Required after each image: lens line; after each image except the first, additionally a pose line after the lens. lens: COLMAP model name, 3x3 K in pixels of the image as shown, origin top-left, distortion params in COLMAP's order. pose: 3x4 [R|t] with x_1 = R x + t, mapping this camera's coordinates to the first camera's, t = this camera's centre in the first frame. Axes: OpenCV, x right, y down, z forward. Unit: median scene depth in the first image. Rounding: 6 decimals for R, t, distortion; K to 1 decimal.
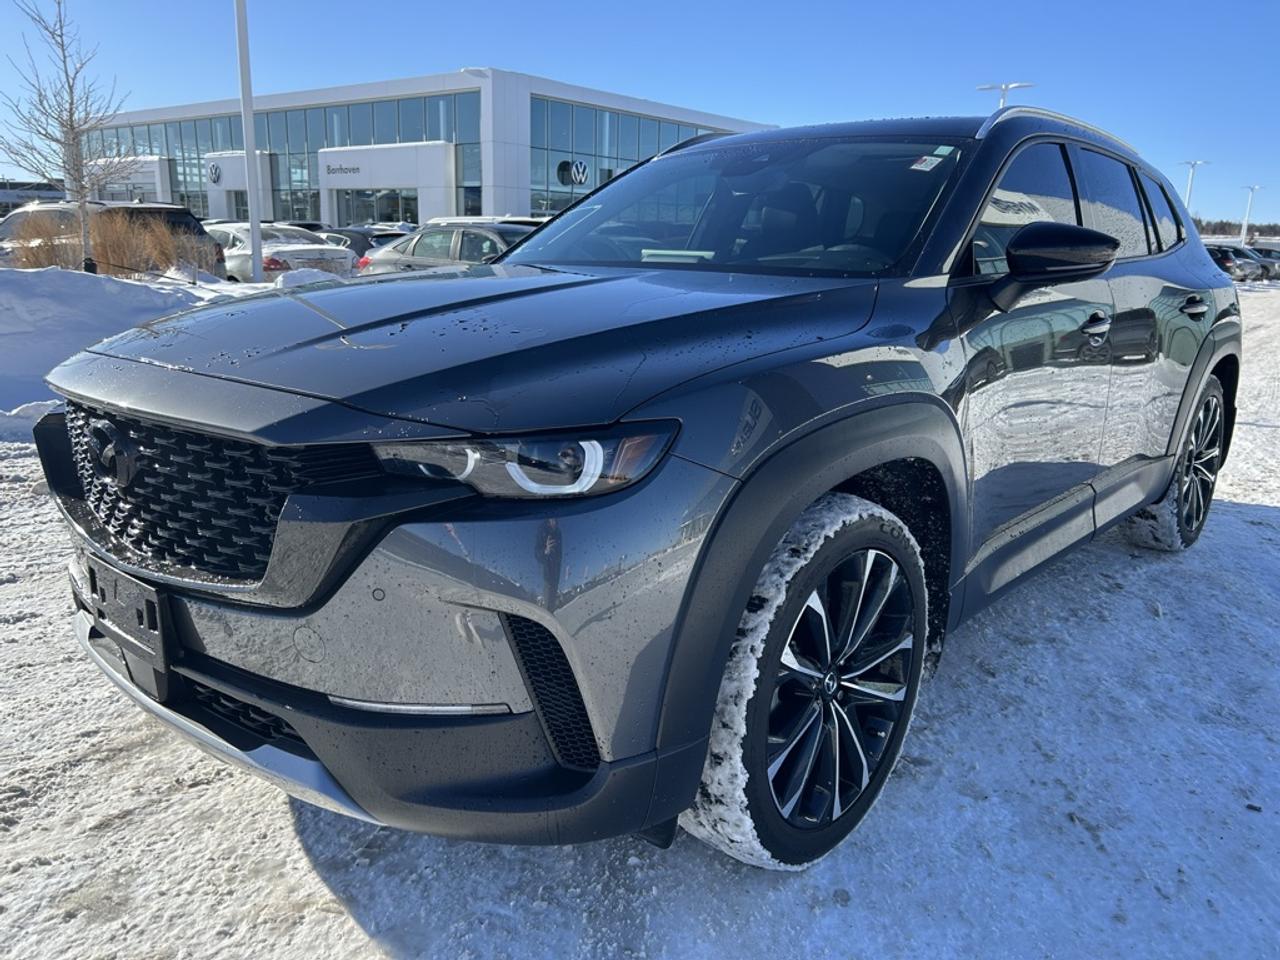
lens RADIAL K [[961.1, 0, 640.0], [0, 961.1, 480.0], [0, 0, 1]] dist [0.077977, -0.094667]
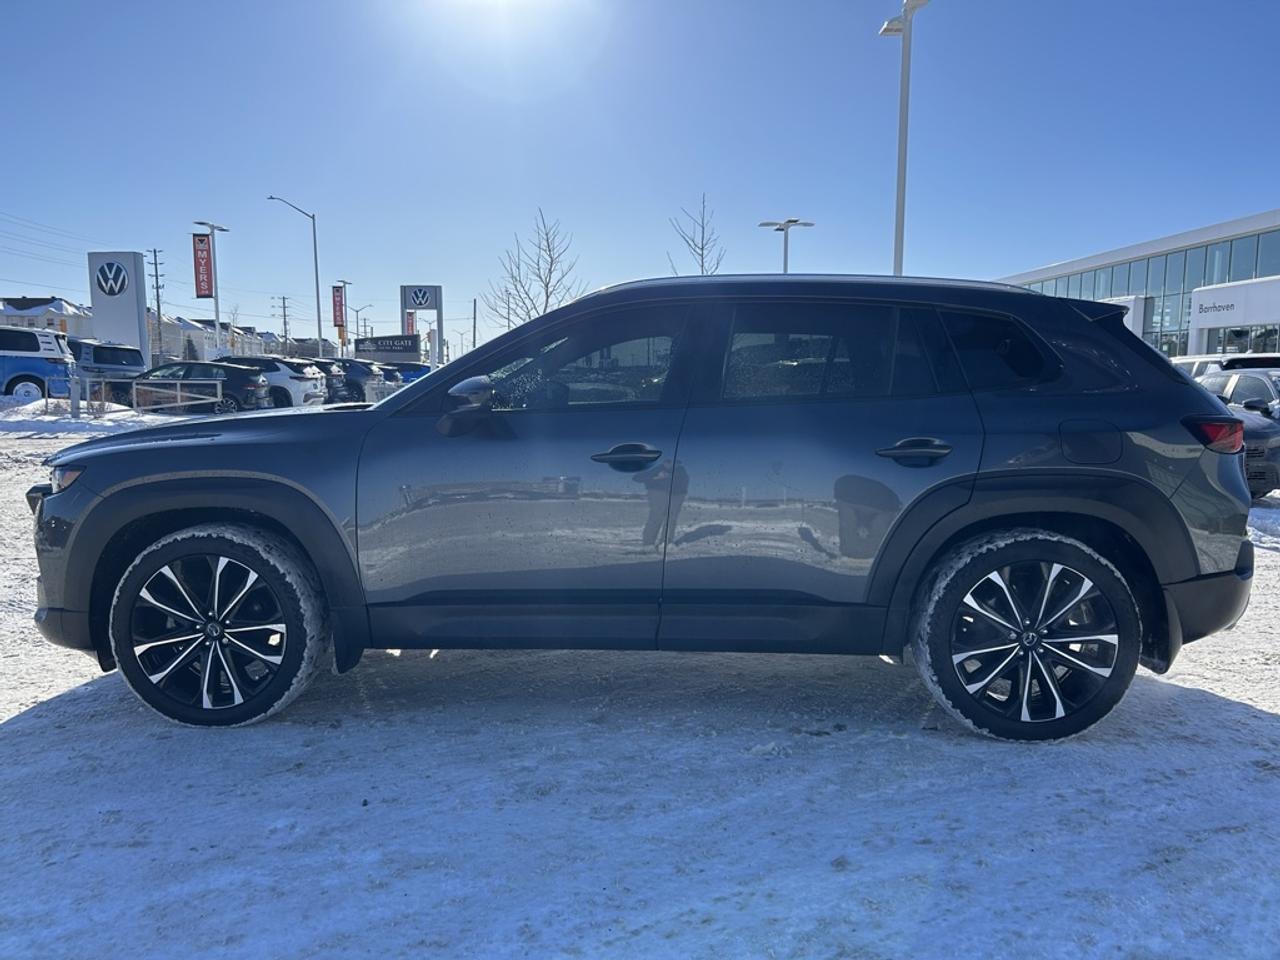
lens RADIAL K [[967.1, 0, 640.0], [0, 967.1, 480.0], [0, 0, 1]] dist [0.070439, -0.111616]
pose [[0.629463, 0.063218, -0.774454, 2.026973], [-0.172773, 0.983122, -0.060176, -0.088481], [0.757579, 0.171684, 0.629761, 0.401359]]
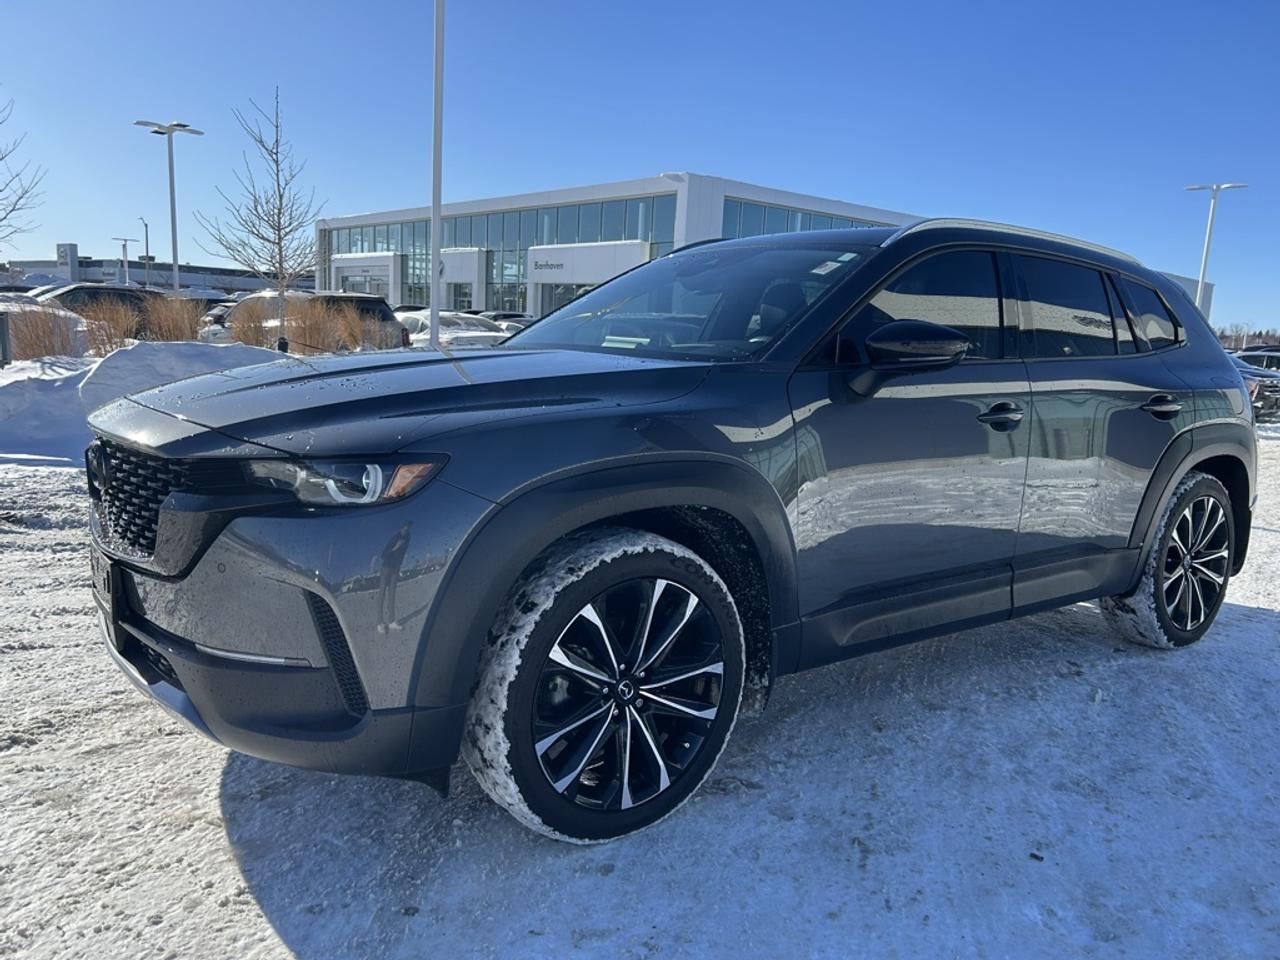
lens RADIAL K [[961.1, 0, 640.0], [0, 961.1, 480.0], [0, 0, 1]] dist [0.077977, -0.094667]
pose [[0.979171, 0.054383, -0.195620, 0.422926], [-0.072126, 0.993789, -0.084748, 0.050082], [0.189796, 0.097092, 0.977011, -0.185635]]
